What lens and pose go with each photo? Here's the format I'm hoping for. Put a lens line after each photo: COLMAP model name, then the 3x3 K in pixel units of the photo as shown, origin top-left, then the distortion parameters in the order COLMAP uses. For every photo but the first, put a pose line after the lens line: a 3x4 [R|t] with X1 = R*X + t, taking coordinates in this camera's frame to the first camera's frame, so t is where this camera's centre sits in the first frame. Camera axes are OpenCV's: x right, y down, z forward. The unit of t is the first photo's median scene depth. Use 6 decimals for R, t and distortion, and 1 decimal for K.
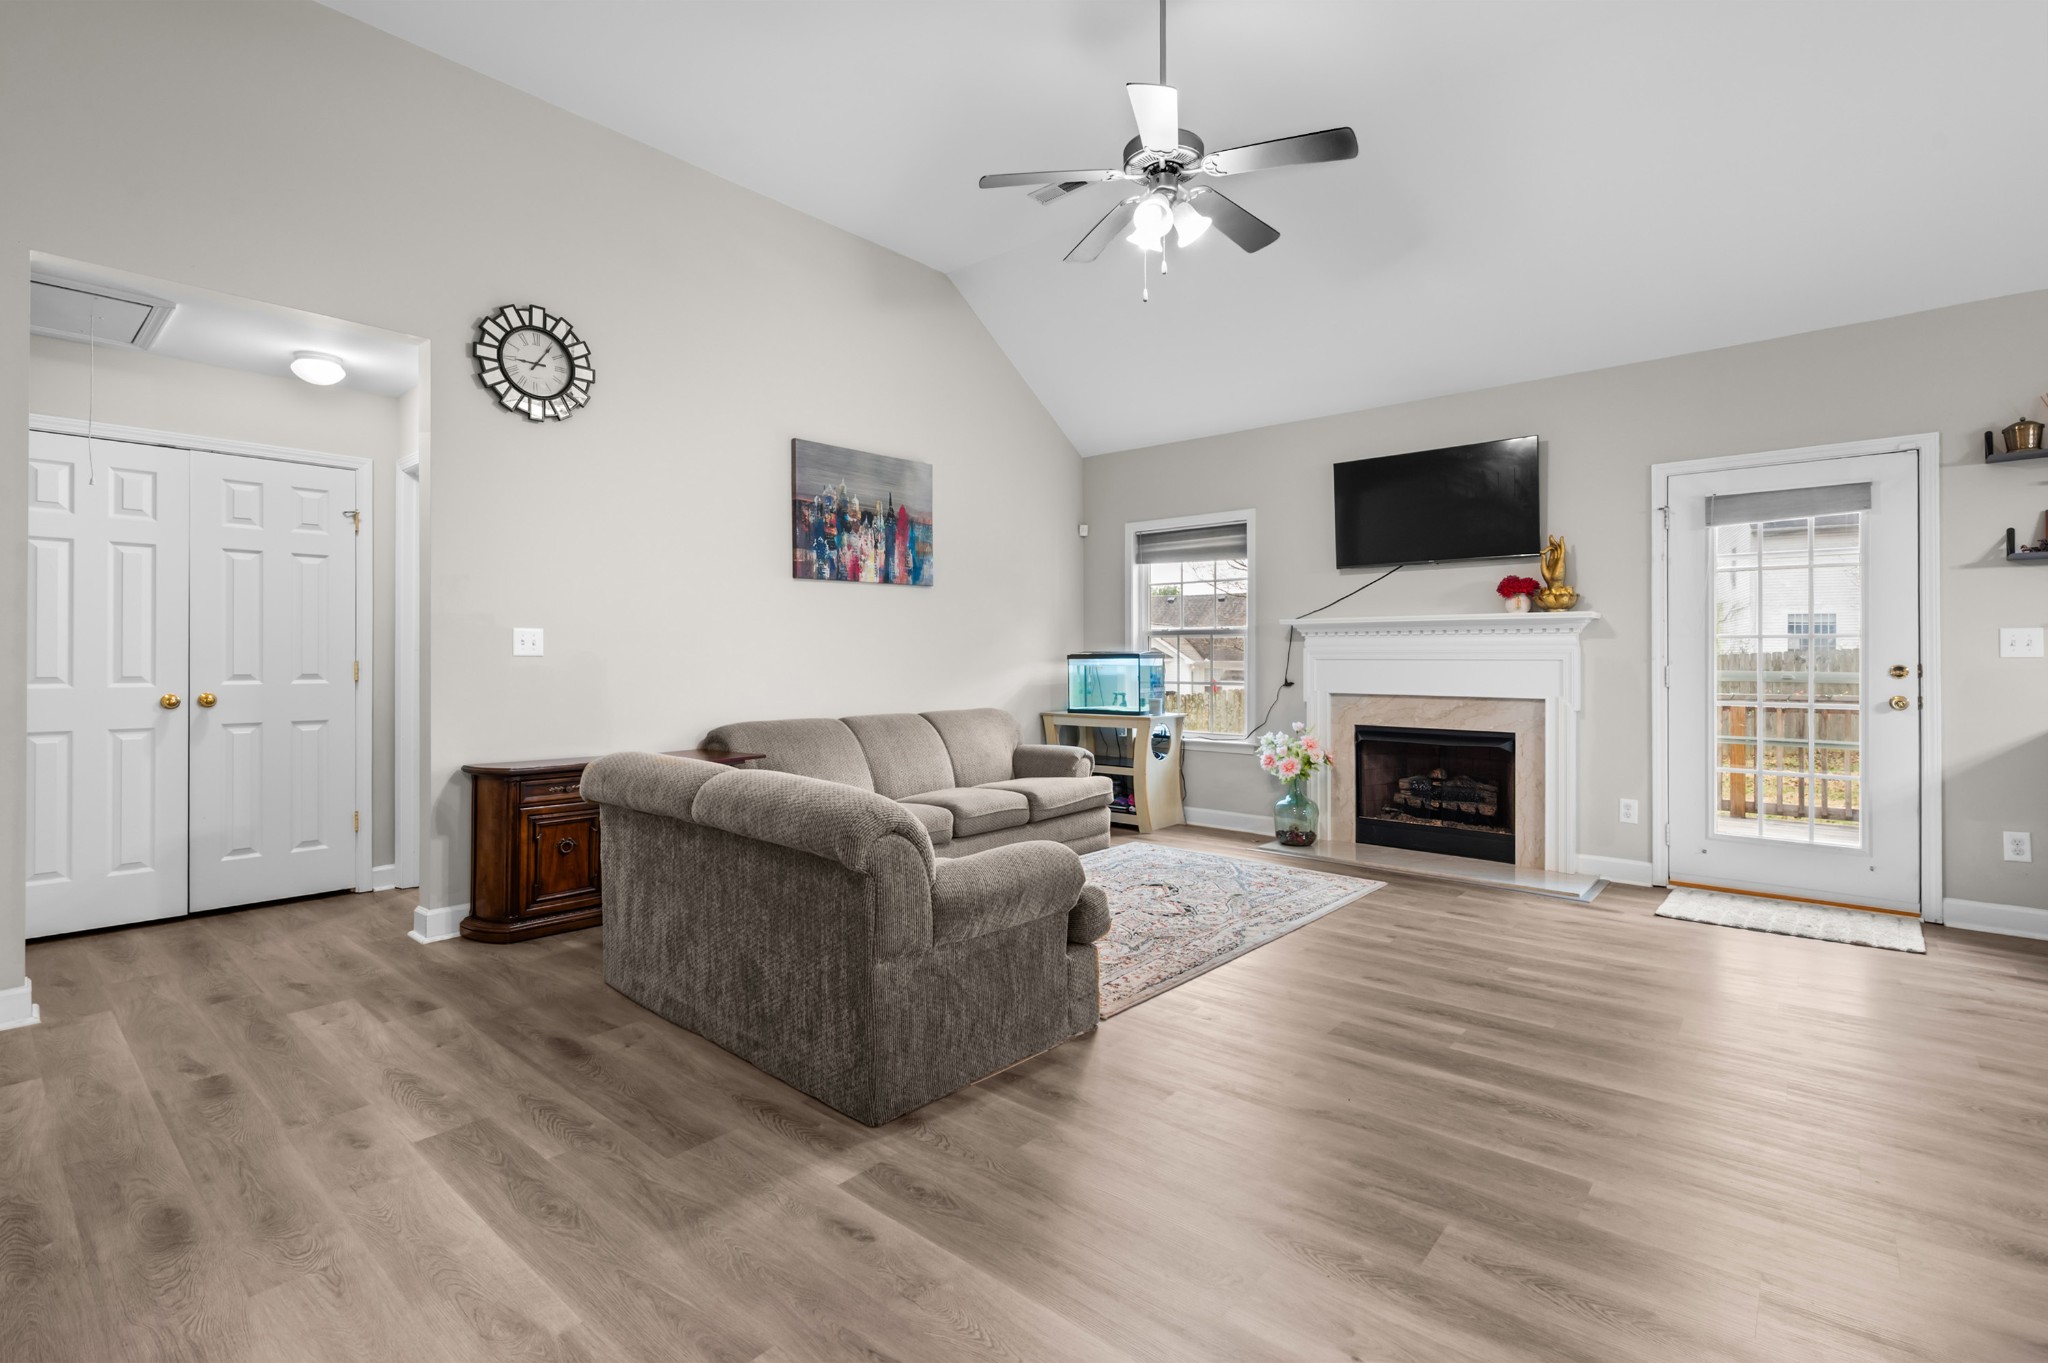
lens RADIAL K [[923.0, 0, 1024.3], [0, 923.0, 660.5], [0, 0, 1]] dist [-0.001521, -0.000338]
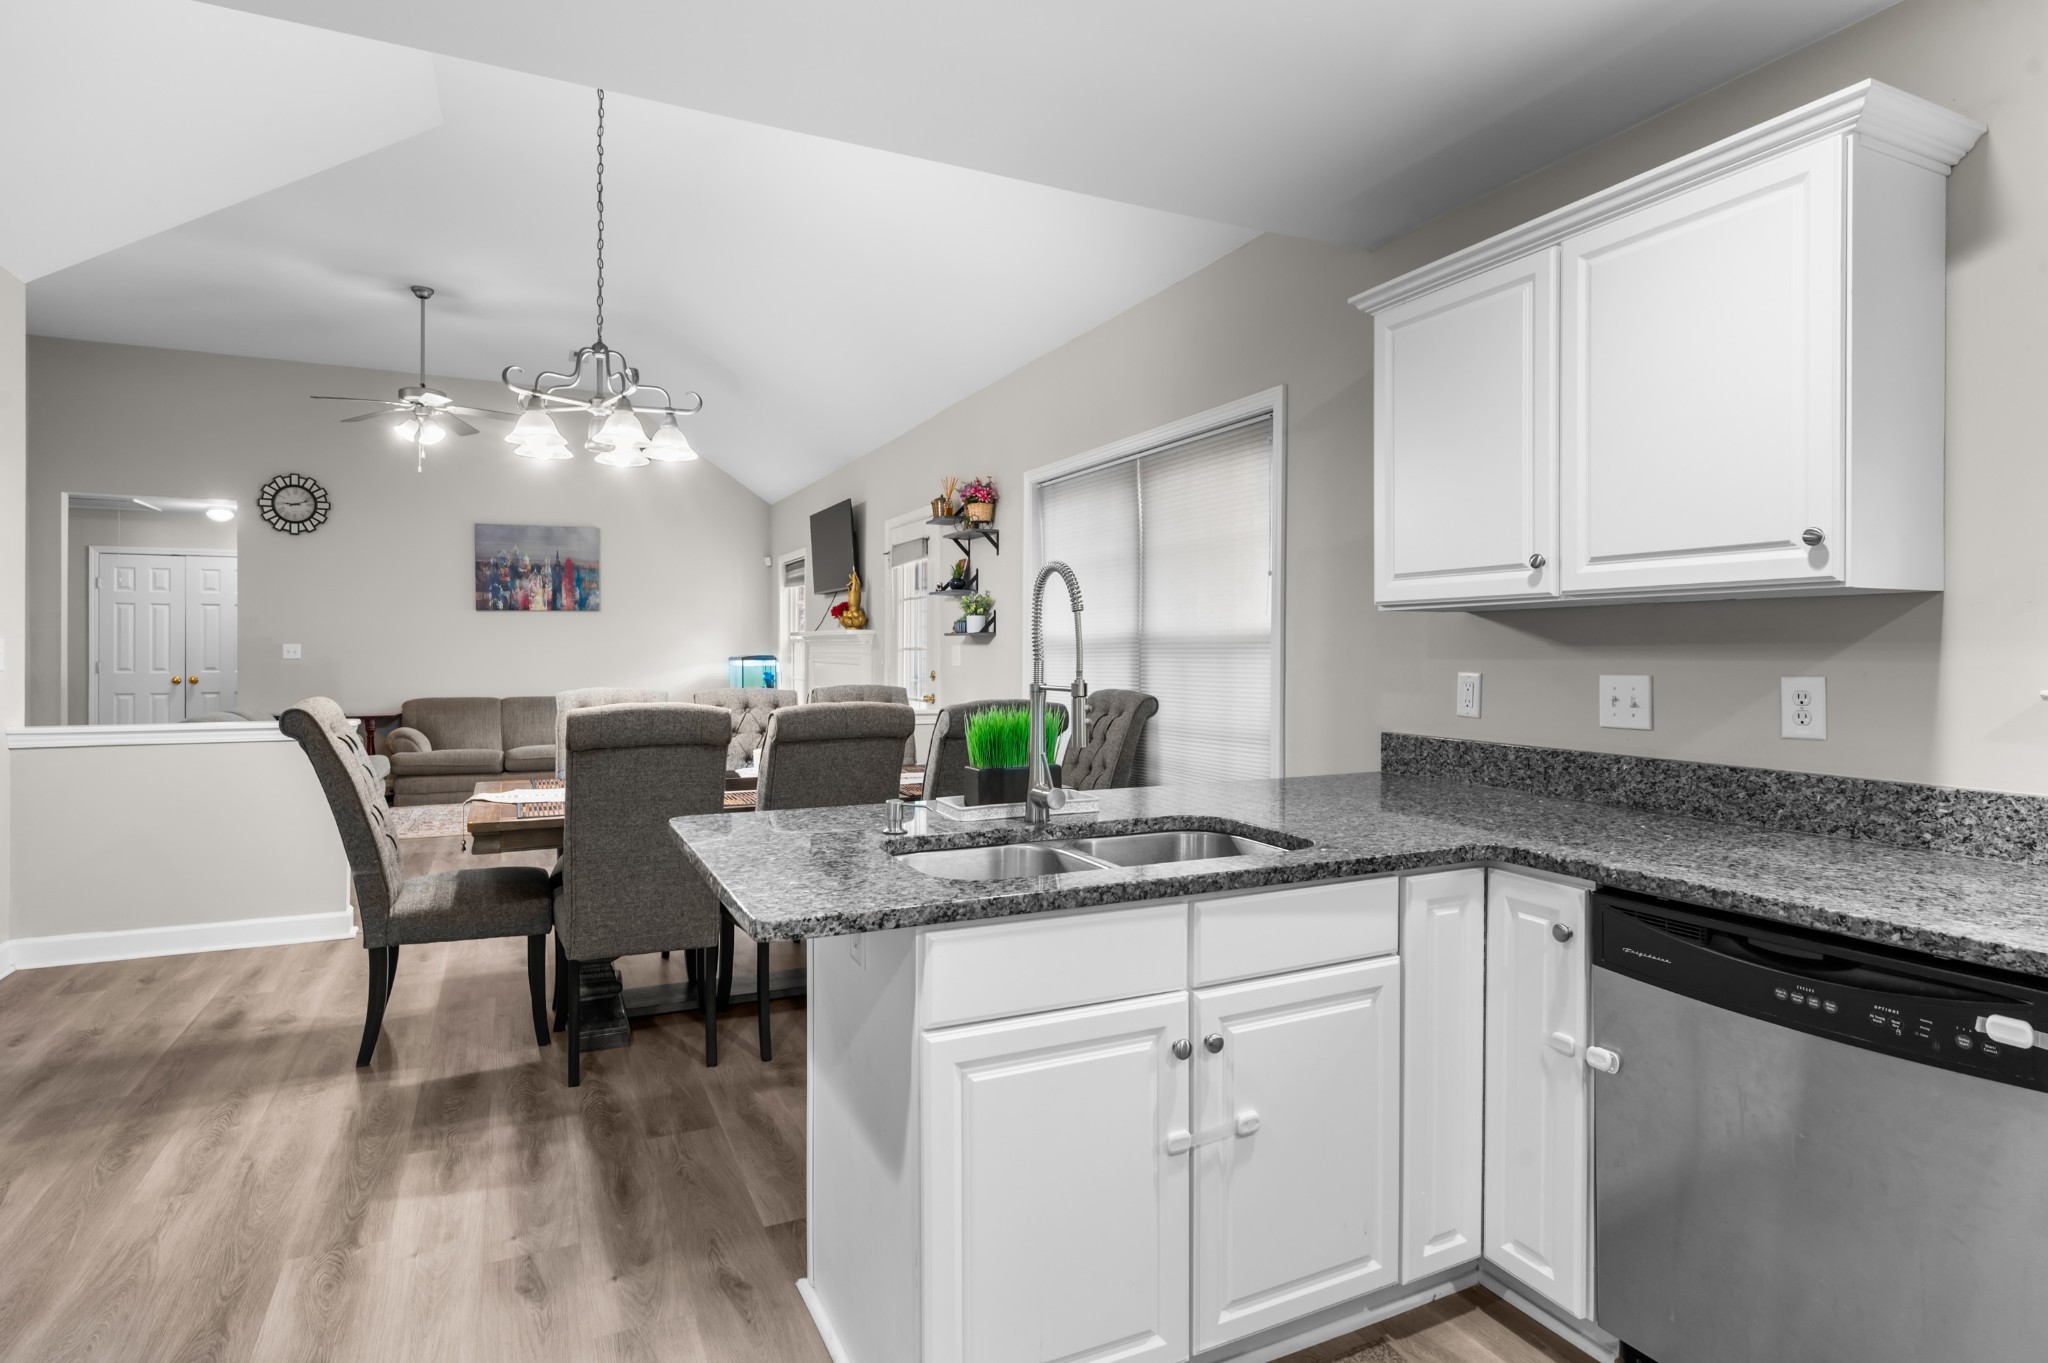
lens RADIAL K [[1059.7, 0, 1023.6], [0, 1059.7, 655.5], [0, 0, 1]] dist [-0.002086, -0.000732]
pose [[0.916517, 0.004248, -0.399974, 1.461757], [-0.003496, 0.999990, 0.002609, -0.019720], [0.399981, -0.000993, 0.916523, -0.333180]]
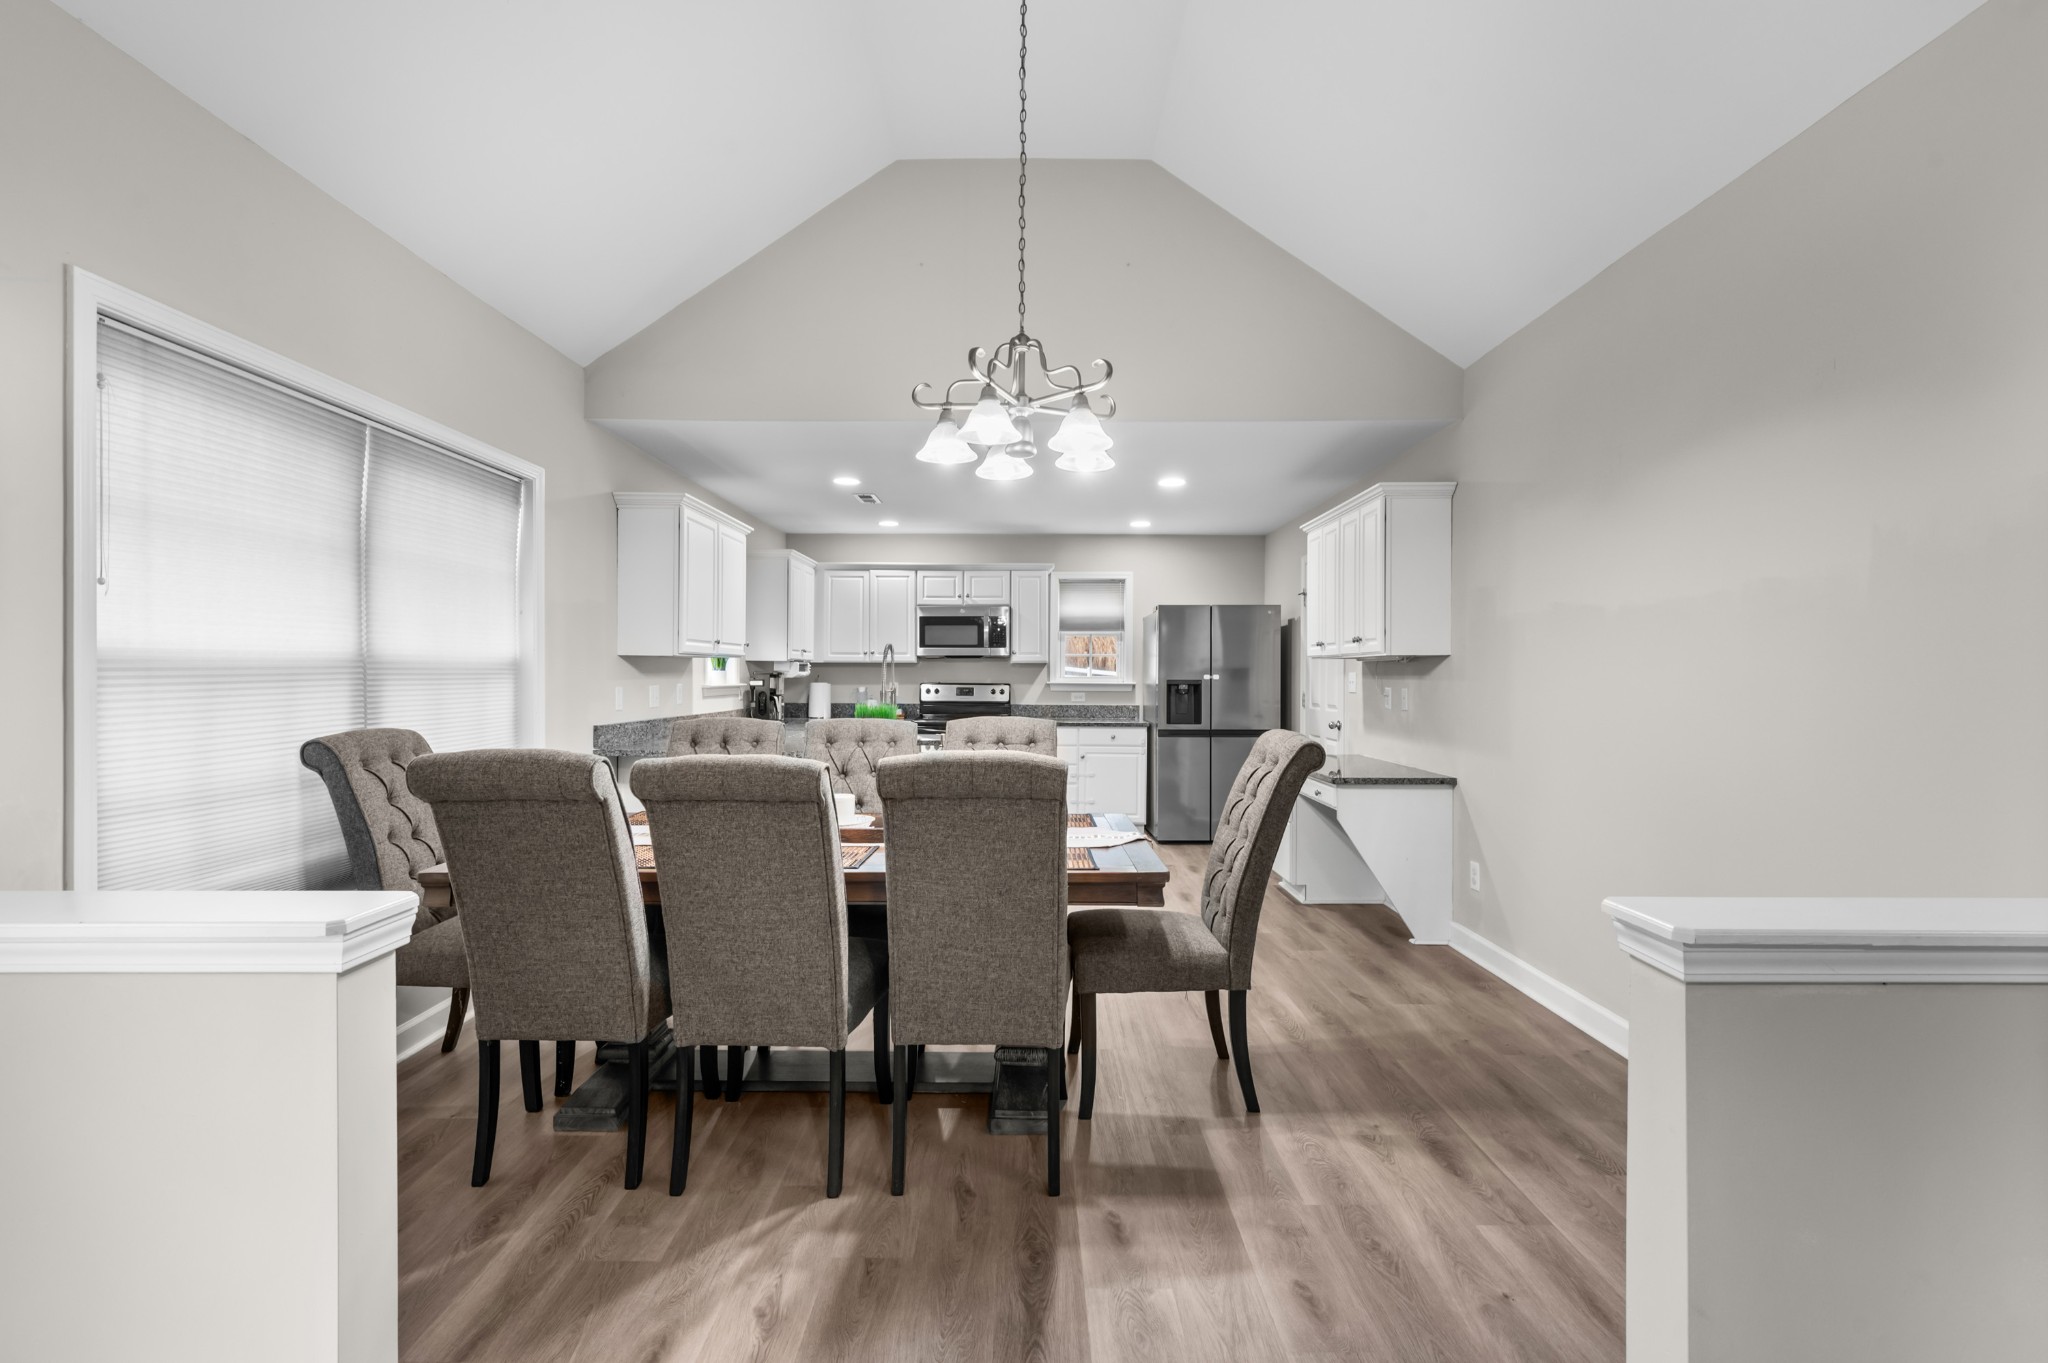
lens RADIAL K [[969.3, 0, 1024.0], [0, 969.3, 681.5], [0, 0, 1]] dist [-0.000890, -0.000120]
pose [[-0.651008, -0.009115, 0.759016, 0.404503], [-0.002453, 0.999948, 0.009904, -0.027422], [-0.759067, 0.004585, -0.650996, 0.647657]]
